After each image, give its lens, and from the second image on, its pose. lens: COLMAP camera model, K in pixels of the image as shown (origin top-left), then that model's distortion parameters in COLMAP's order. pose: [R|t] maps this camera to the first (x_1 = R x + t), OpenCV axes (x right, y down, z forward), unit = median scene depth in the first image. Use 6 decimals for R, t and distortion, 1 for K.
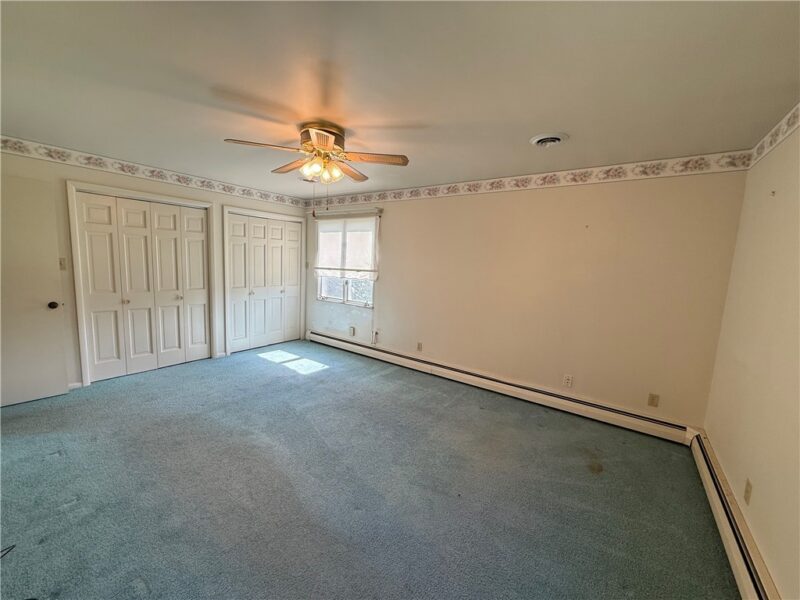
lens RADIAL K [[315.3, 0, 400.0], [0, 315.3, 300.0], [0, 0, 1]] dist [-0.001021, -0.000050]
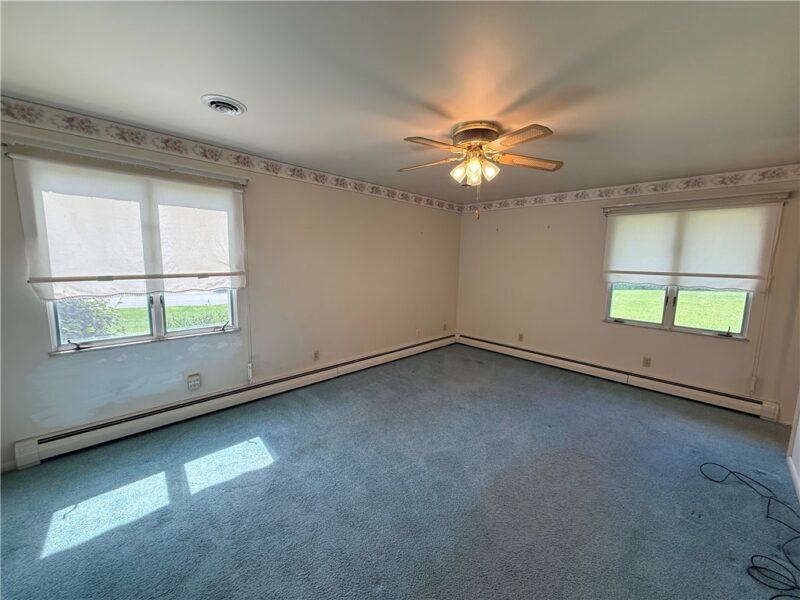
lens RADIAL K [[325.3, 0, 401.9], [0, 325.3, 296.9], [0, 0, 1]] dist [0.000139, -0.000058]
pose [[0.154140, -0.165678, 0.974059, -0.712789], [0.094983, 0.983760, 0.152297, -0.119073], [-0.983473, 0.069044, 0.167374, 0.573291]]
